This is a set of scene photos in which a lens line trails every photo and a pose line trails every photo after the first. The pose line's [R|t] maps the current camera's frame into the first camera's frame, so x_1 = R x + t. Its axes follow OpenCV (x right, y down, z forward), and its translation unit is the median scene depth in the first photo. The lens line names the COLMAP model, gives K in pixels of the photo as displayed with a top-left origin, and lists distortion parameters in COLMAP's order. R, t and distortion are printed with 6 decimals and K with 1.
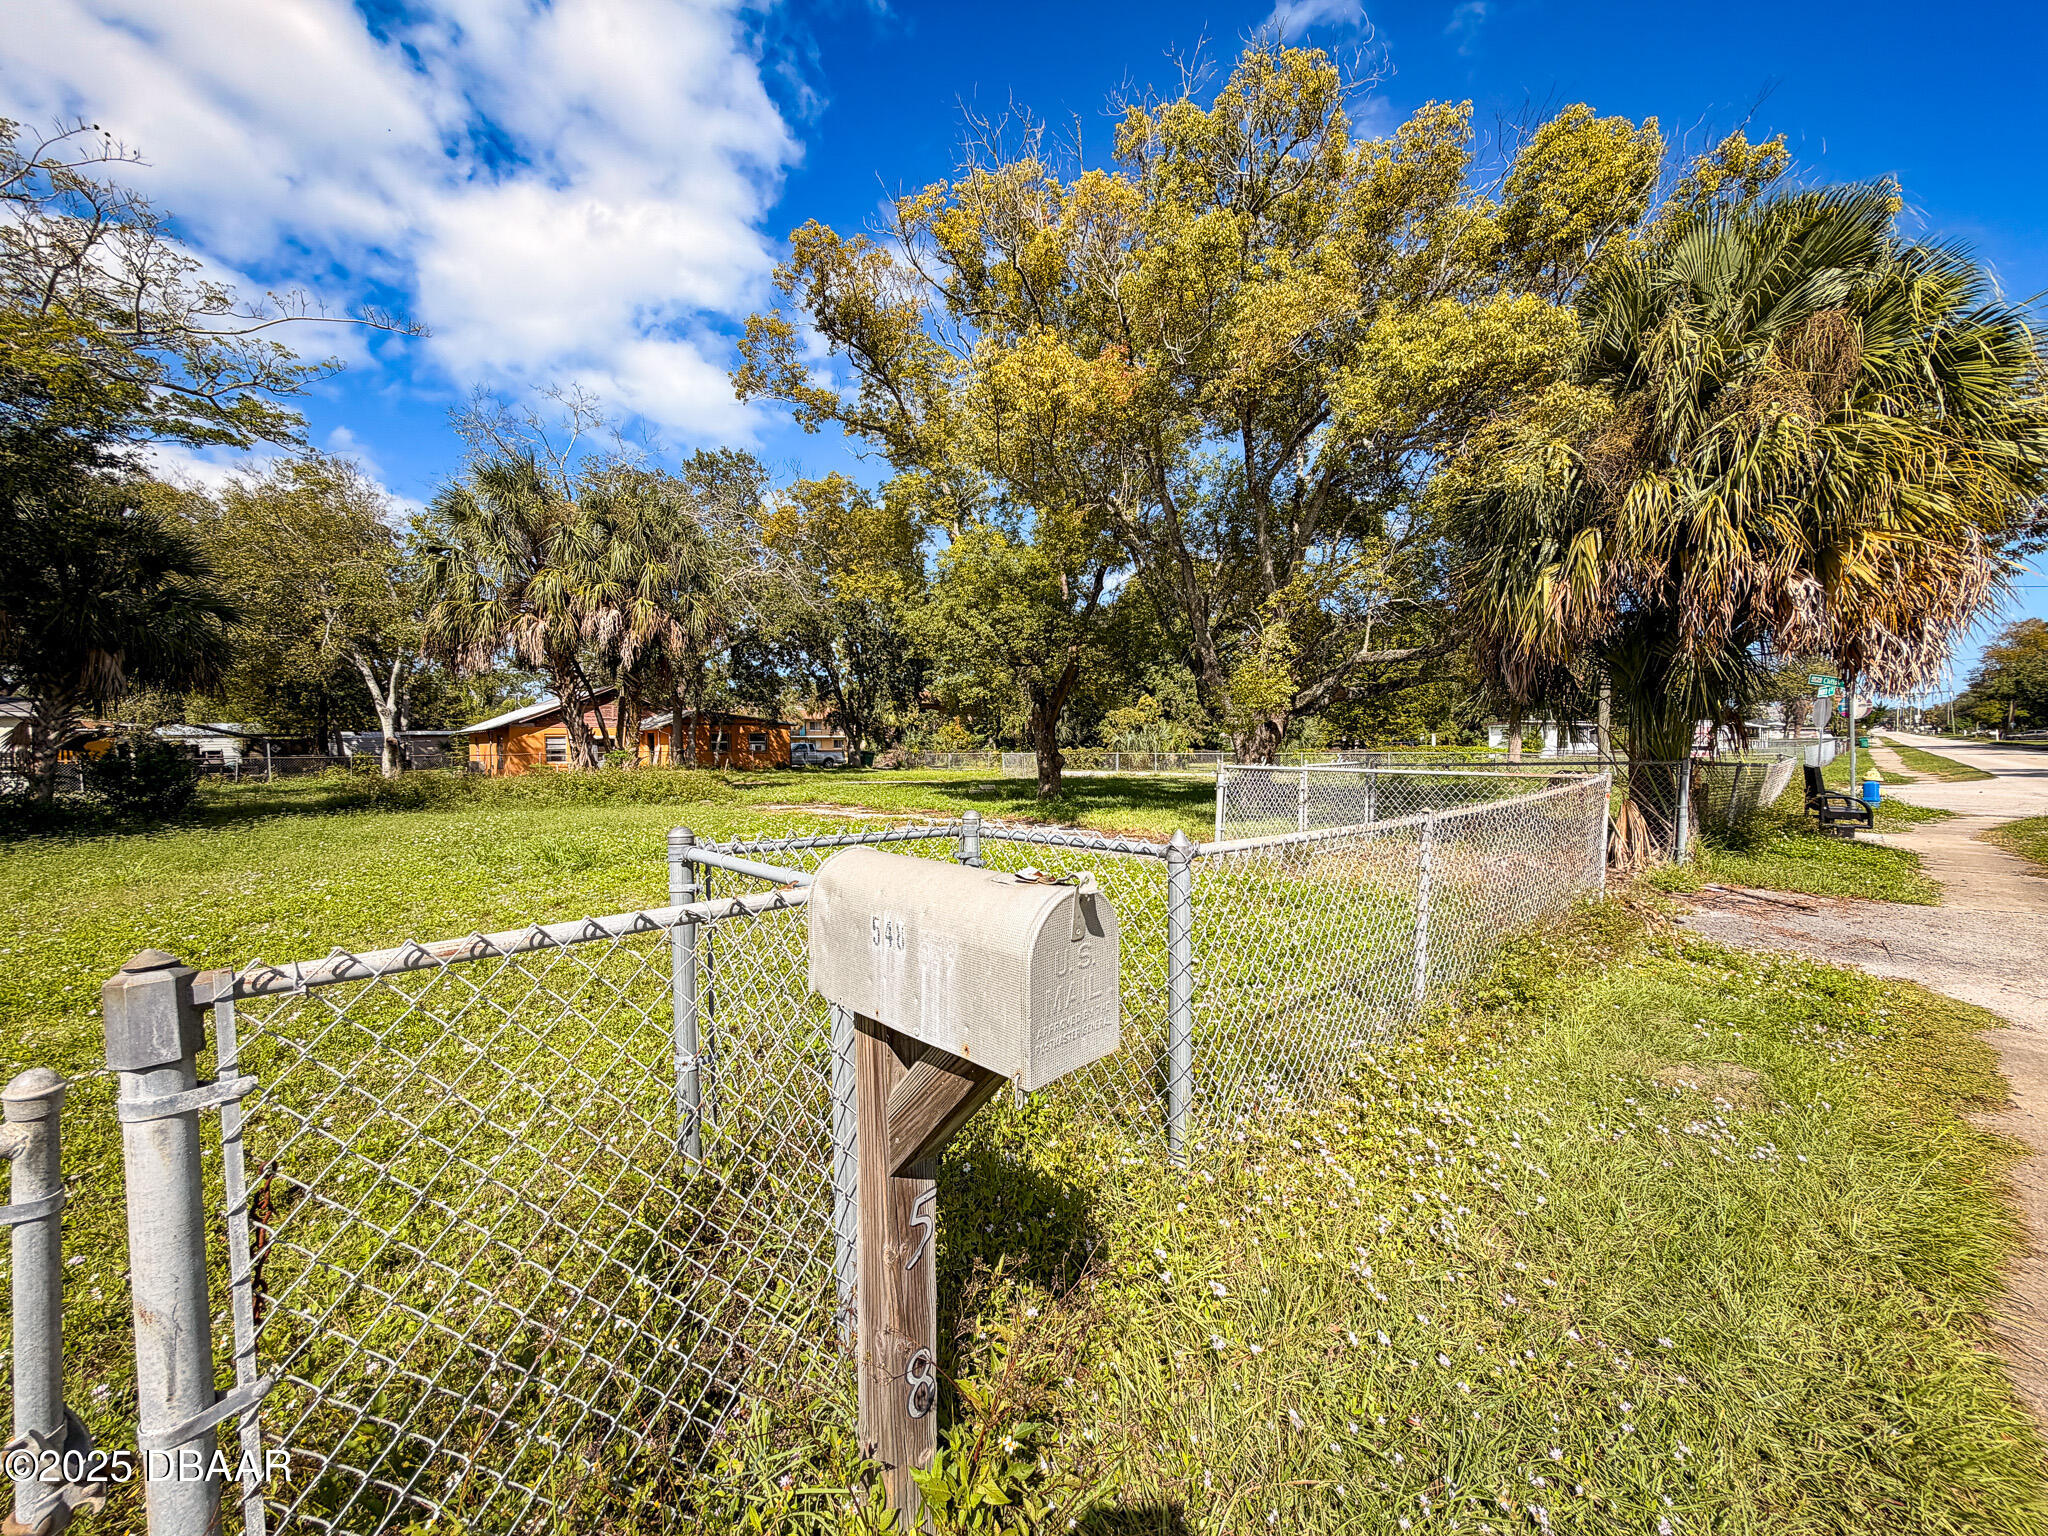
lens RADIAL K [[812.4, 0, 1018.1], [0, 812.4, 768.9], [0, 0, 1]] dist [0.001069, -0.000461]
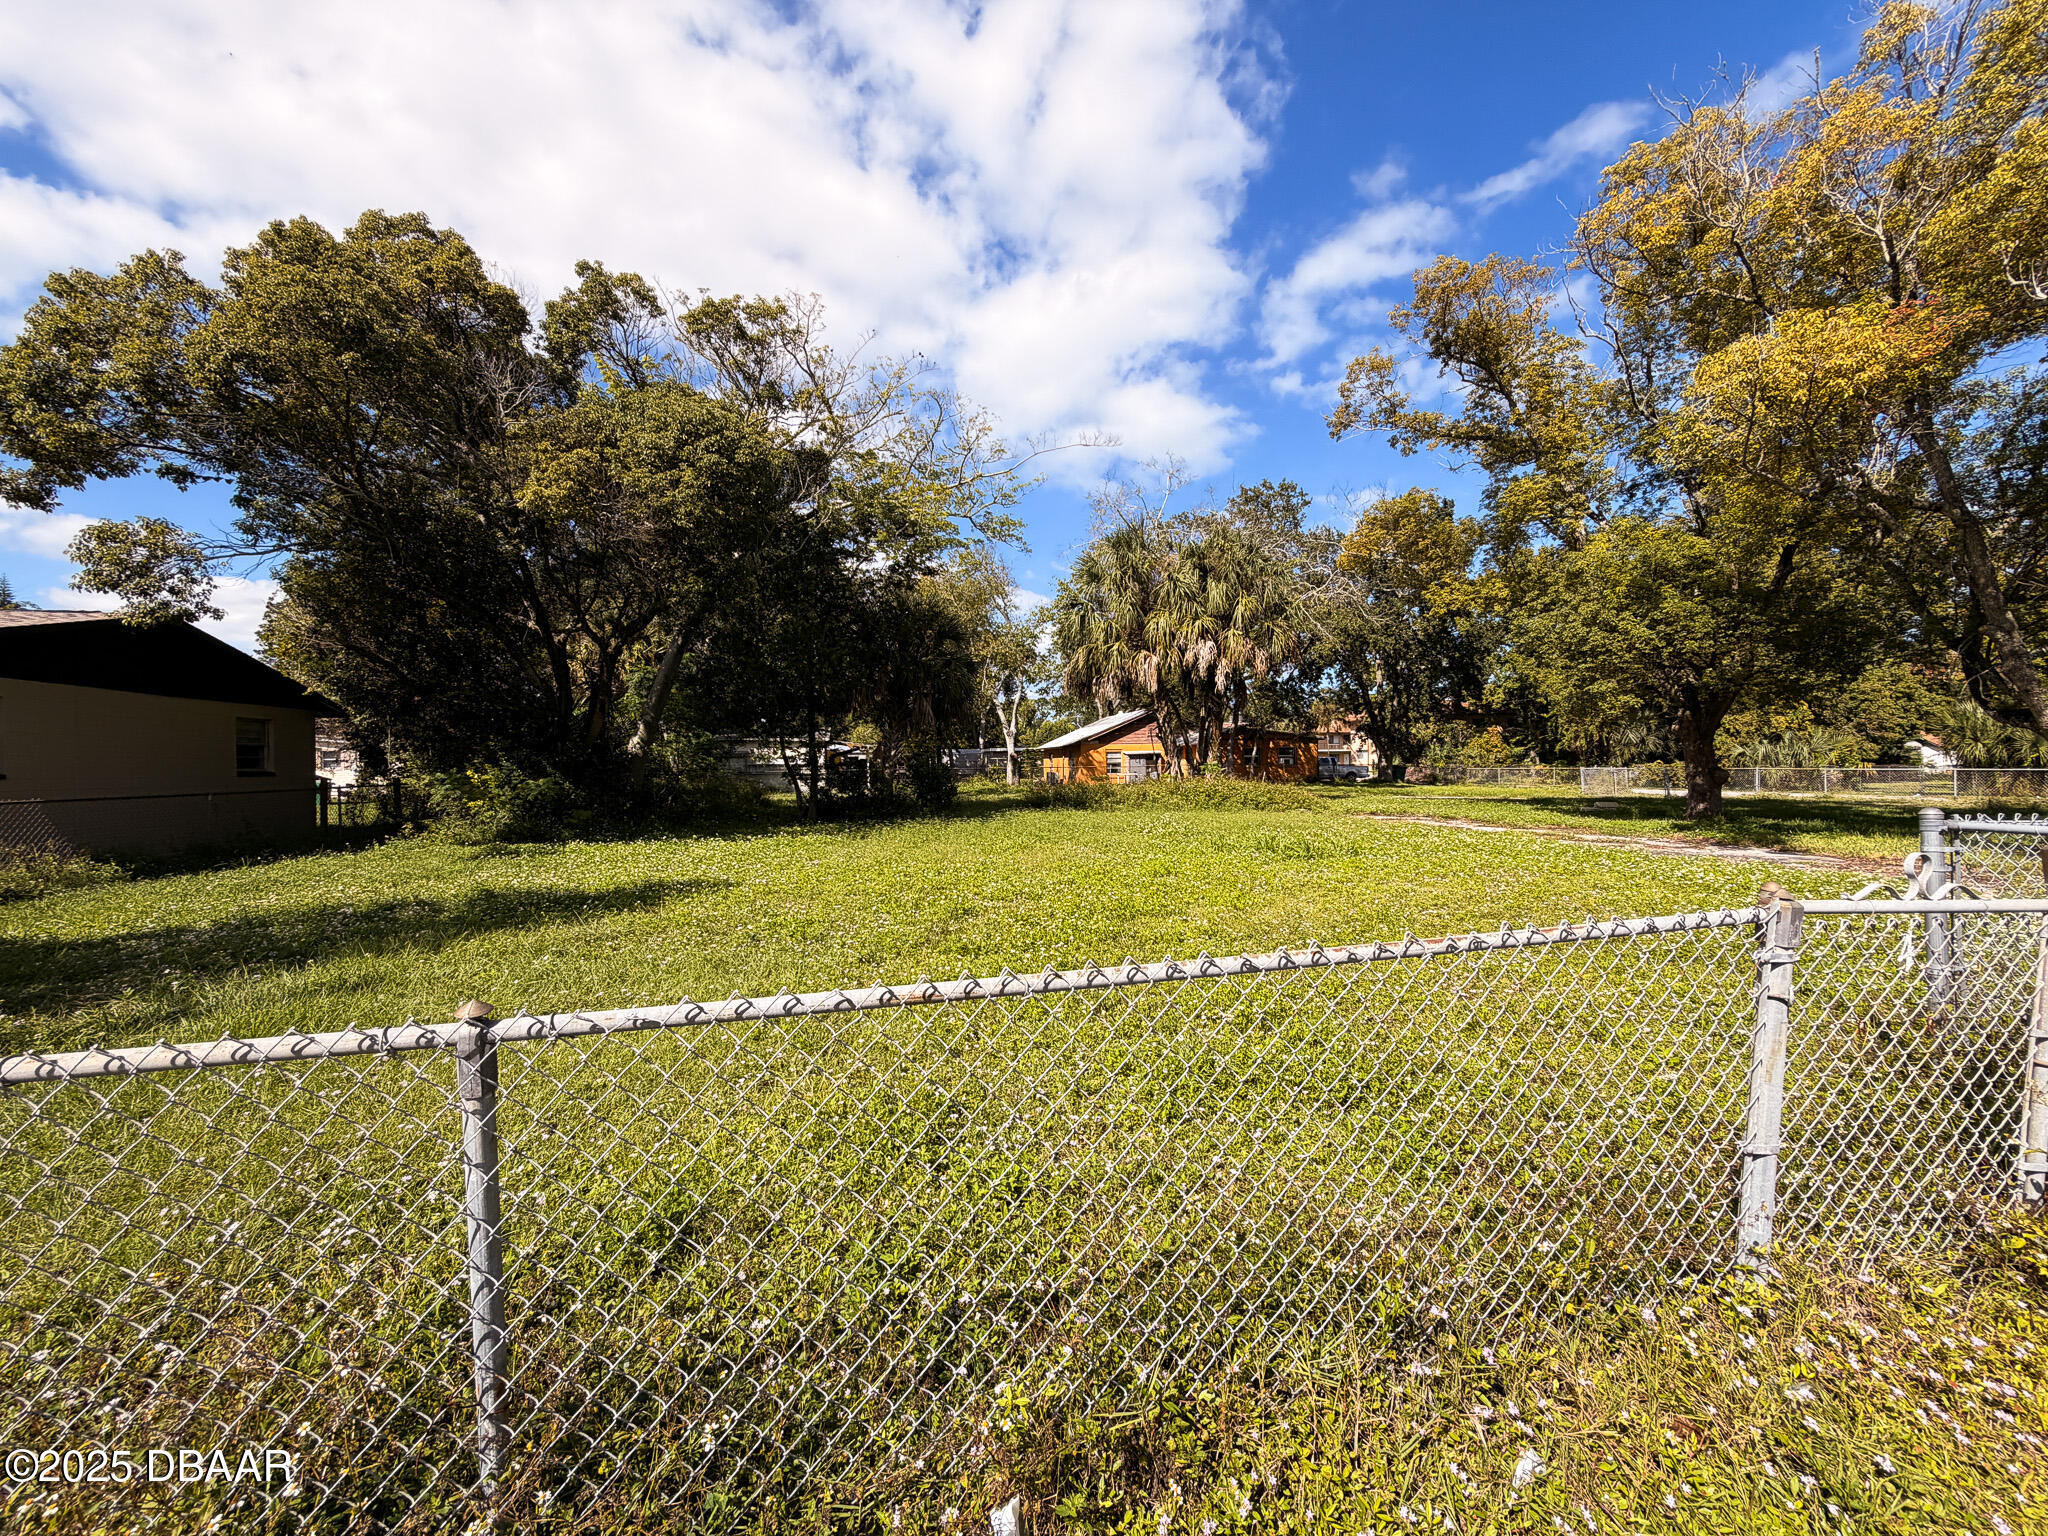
lens RADIAL K [[812.4, 0, 1018.1], [0, 812.4, 768.9], [0, 0, 1]] dist [0.001069, -0.000461]
pose [[0.842116, 0.005280, -0.539271, -0.101874], [-0.014798, 0.999802, -0.013319, 0.004724], [0.539094, 0.019196, 0.842027, -0.114558]]
